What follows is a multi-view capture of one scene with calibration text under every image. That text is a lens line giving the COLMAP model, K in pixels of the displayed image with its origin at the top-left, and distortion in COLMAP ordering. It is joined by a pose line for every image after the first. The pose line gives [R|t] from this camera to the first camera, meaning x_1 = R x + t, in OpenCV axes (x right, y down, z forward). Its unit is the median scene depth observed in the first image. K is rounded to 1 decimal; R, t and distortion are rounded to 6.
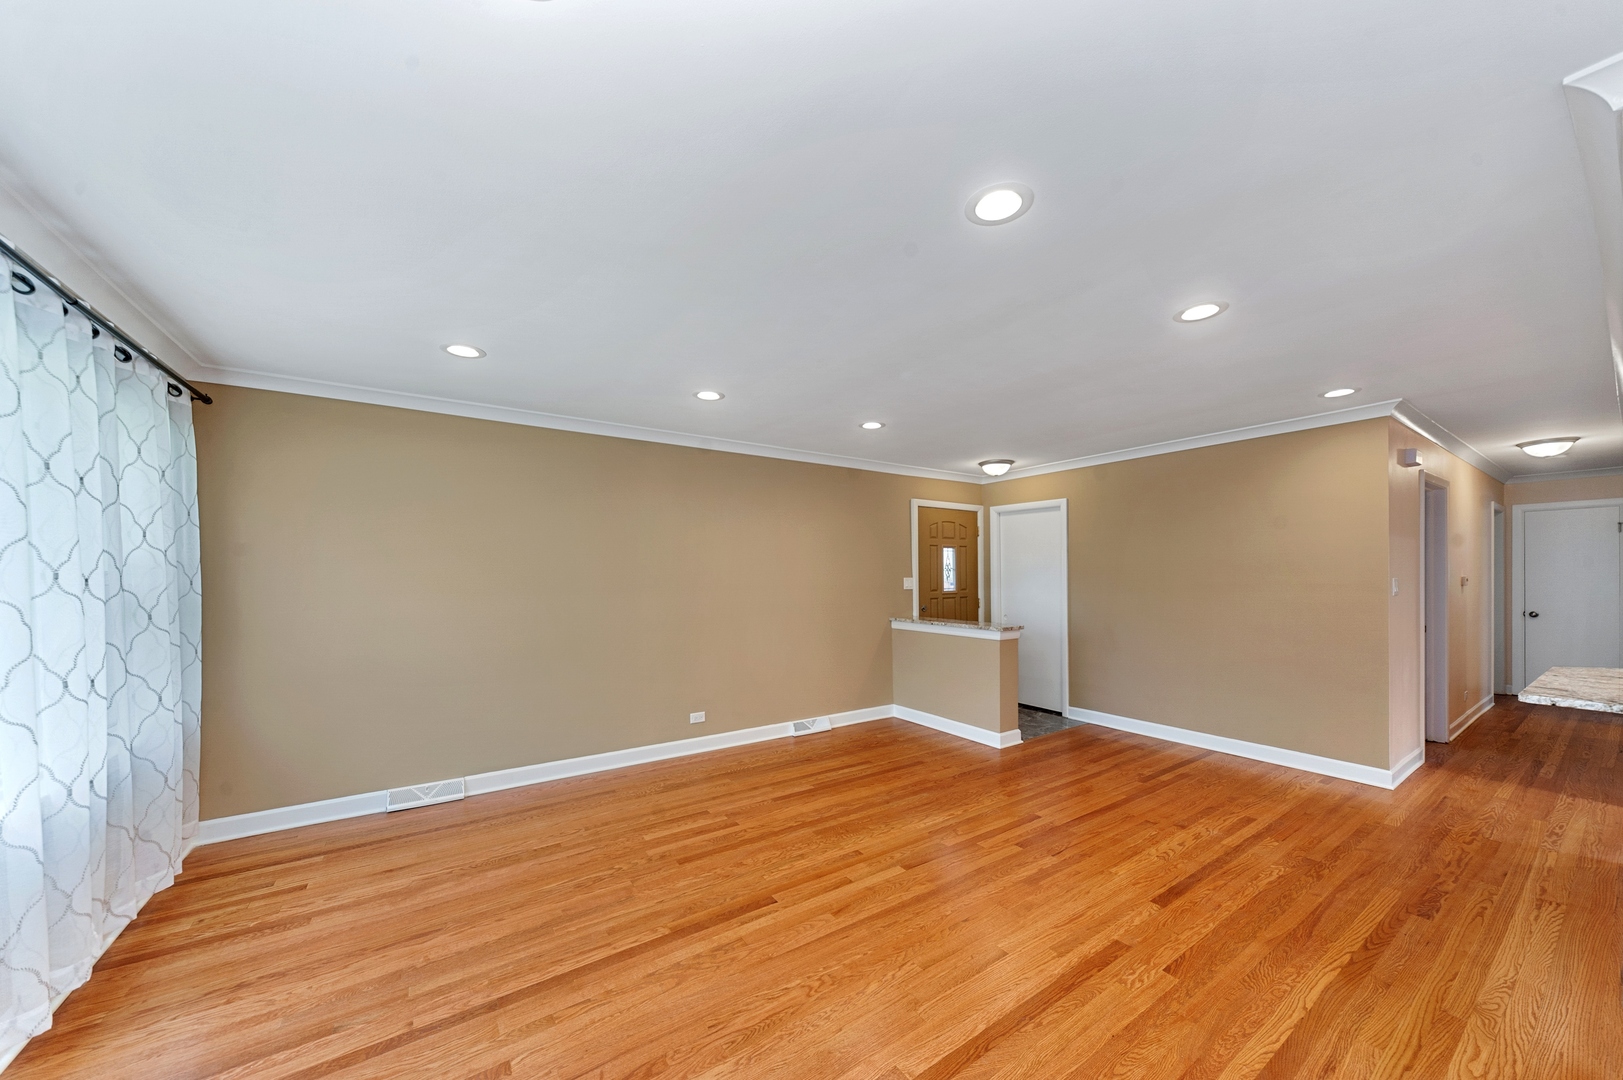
lens RADIAL K [[559.6, 0, 810.4], [0, 559.6, 575.3], [0, 0, 1]] dist [-0.000374, -0.000024]
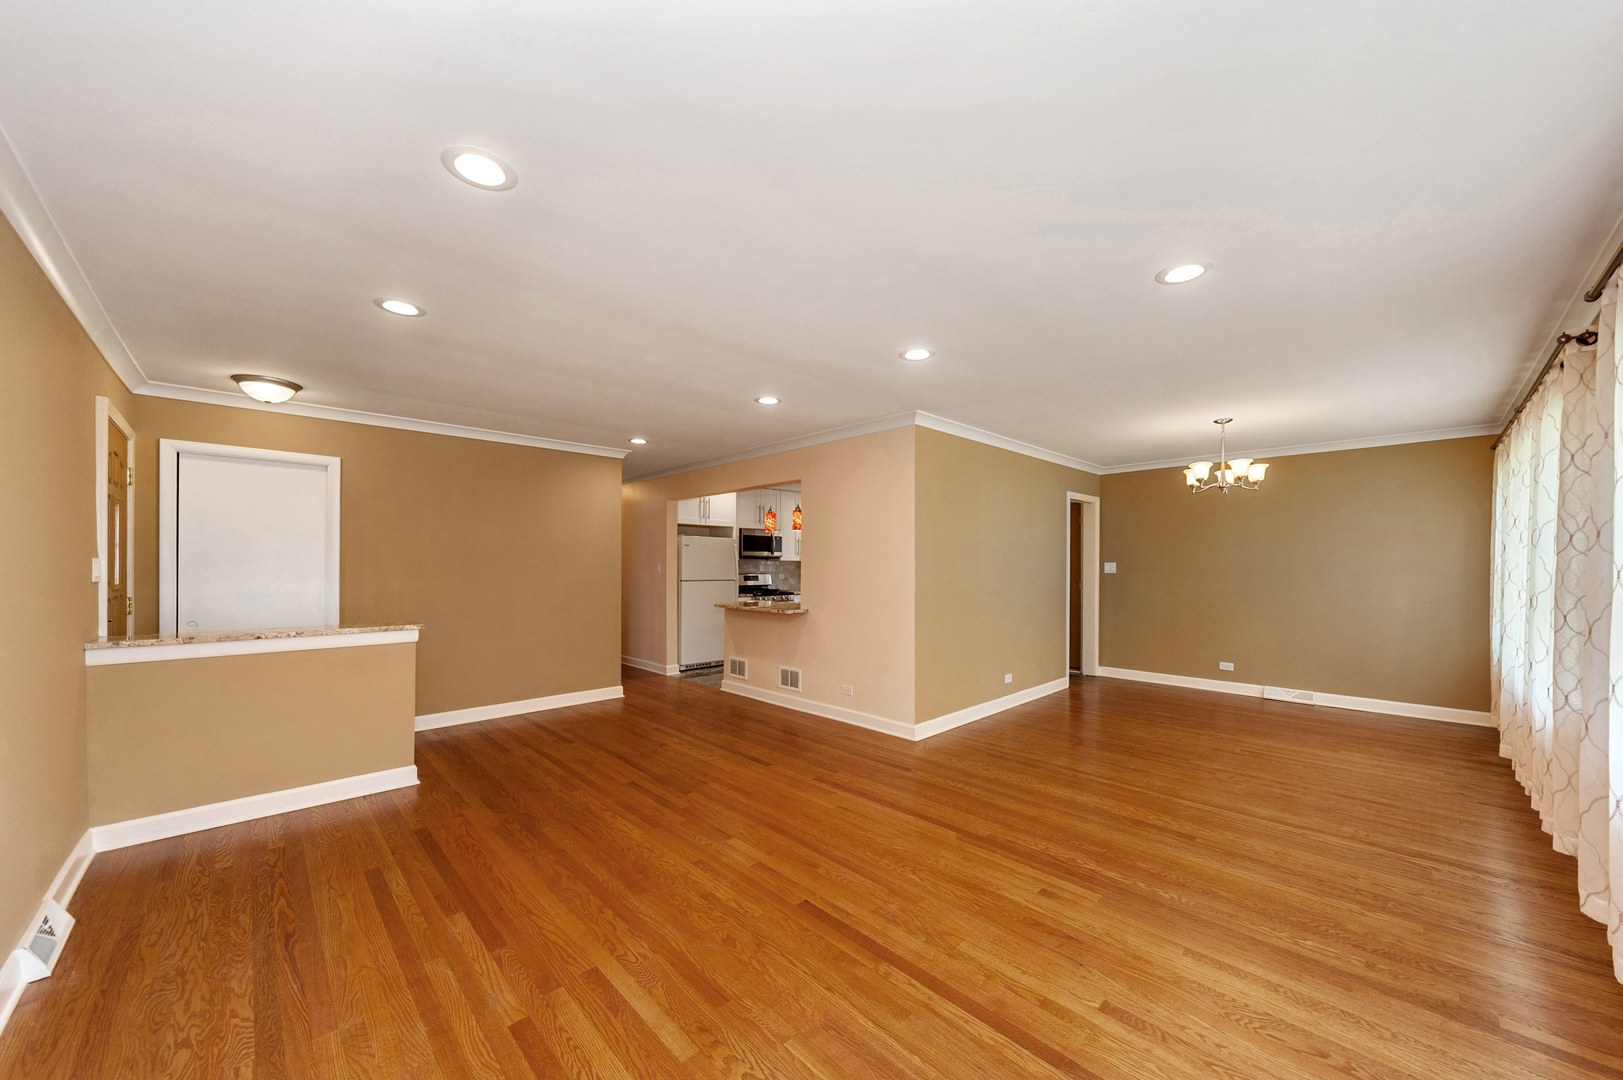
lens RADIAL K [[589.8, 0, 814.7], [0, 589.8, 568.9], [0, 0, 1]] dist [-0.007227, -0.000182]
pose [[-0.177317, -0.003183, 0.984149, -0.589283], [-0.000489, 0.999995, 0.003146, 0.016230], [-0.984154, 0.000076, -0.177318, 0.665388]]
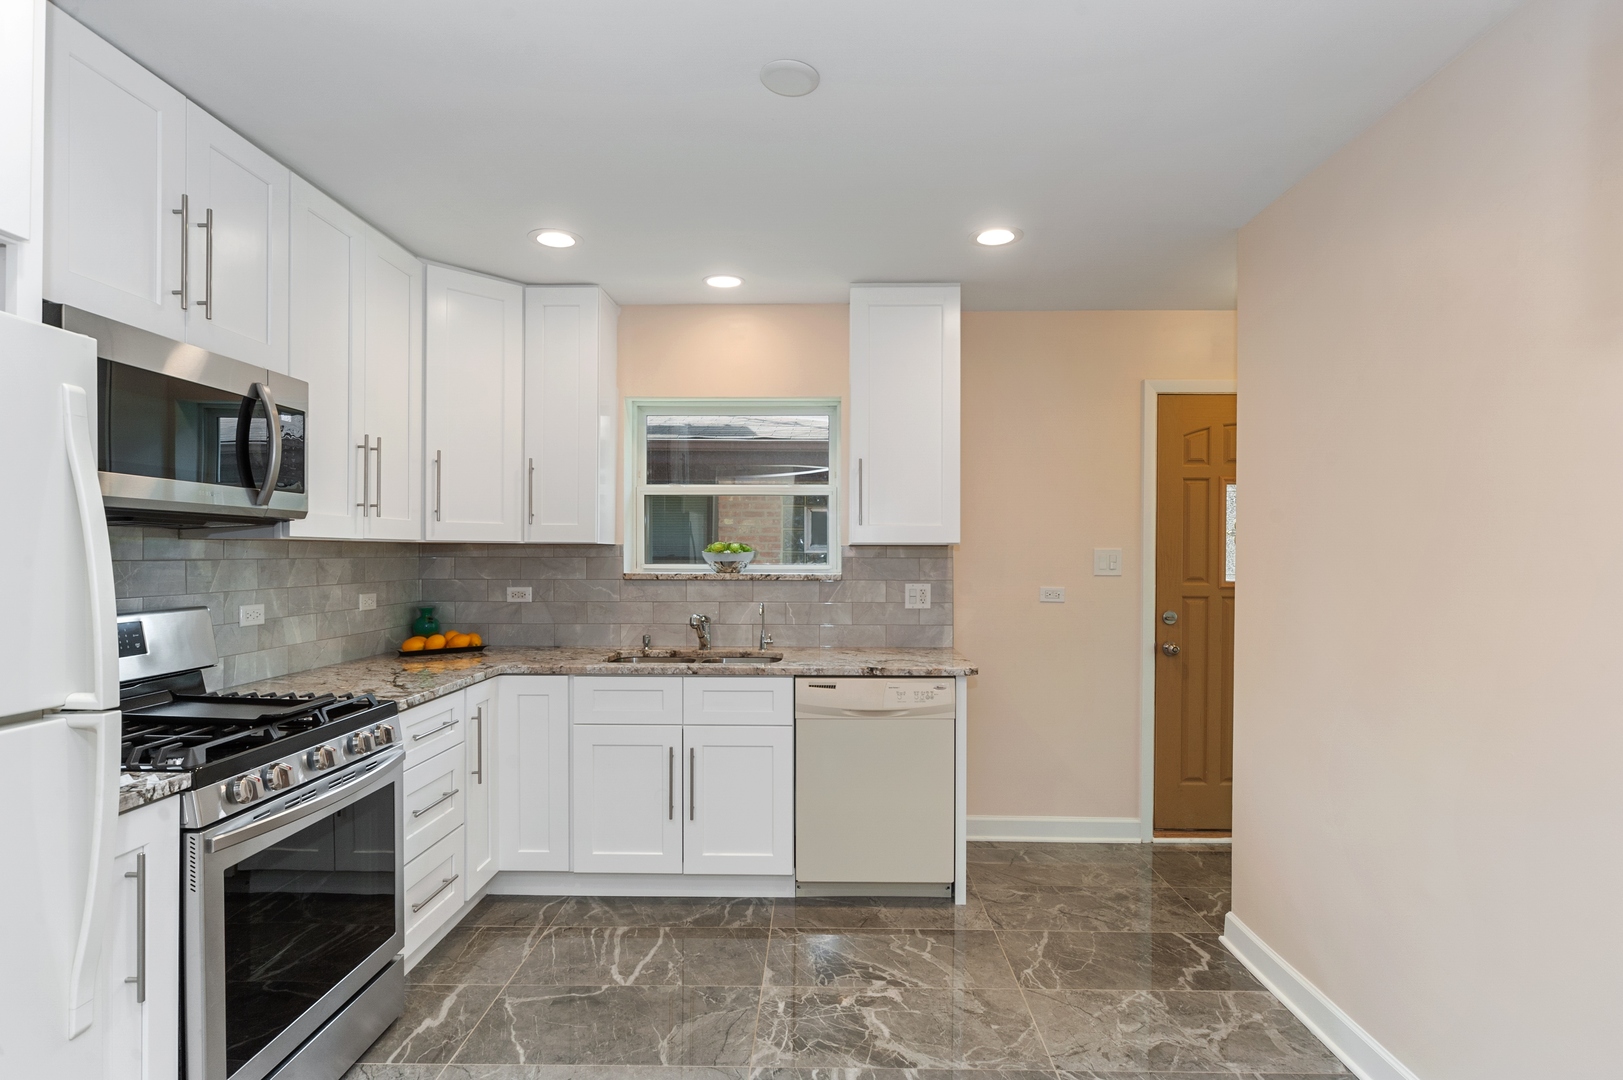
lens RADIAL K [[824.7, 0, 818.1], [0, 824.7, 555.7], [0, 0, 1]] dist [-0.000752, 0.000101]
pose [[-0.825879, -0.003107, 0.563838, 0.930705], [-0.001089, 0.999992, 0.003916, 0.002695], [-0.563846, 0.002620, -0.825876, 0.674782]]
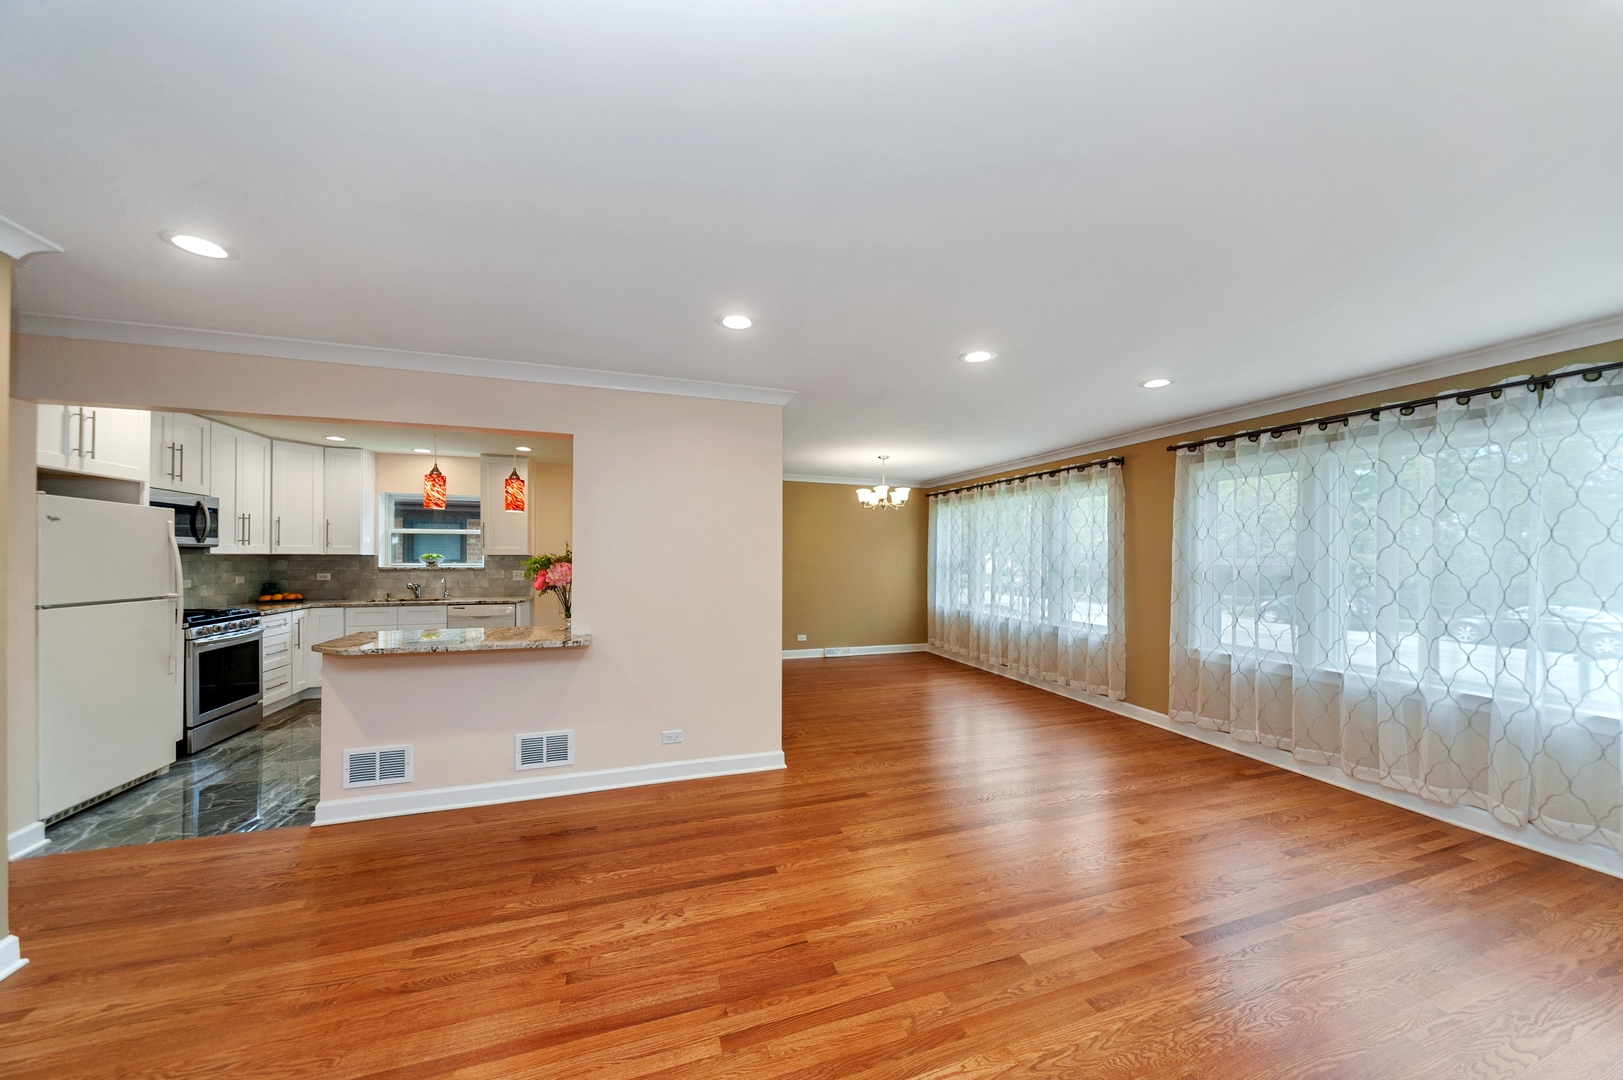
lens RADIAL K [[554.7, 0, 817.2], [0, 554.7, 557.8], [0, 0, 1]] dist [-0.001208, -0.000206]
pose [[-0.966246, -0.003441, 0.257598, 0.153981], [-0.002620, 0.999990, 0.003531, -0.006563], [-0.257608, 0.002737, -0.966246, 1.138195]]
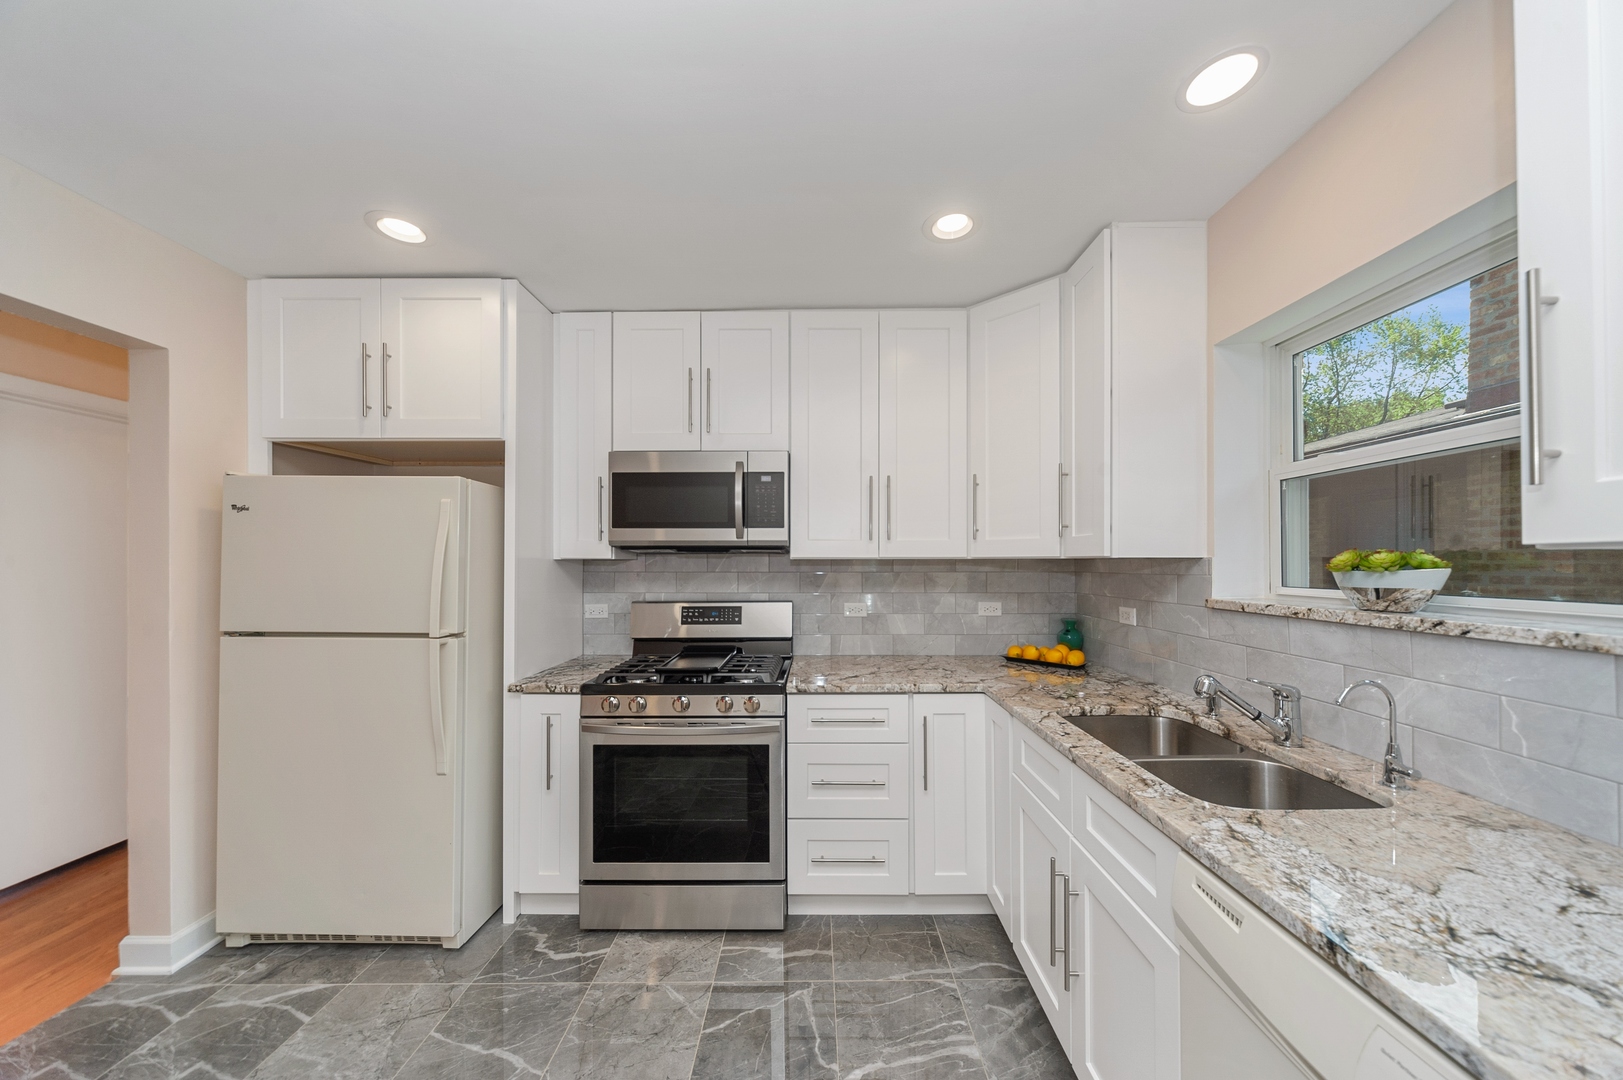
lens RADIAL K [[554.7, 0, 817.2], [0, 554.7, 557.8], [0, 0, 1]] dist [-0.001208, -0.000206]
pose [[0.551423, 0.009847, 0.834167, 1.097754], [0.001005, 0.999922, -0.012468, -0.000681], [-0.834225, 0.007713, 0.551370, 0.060724]]
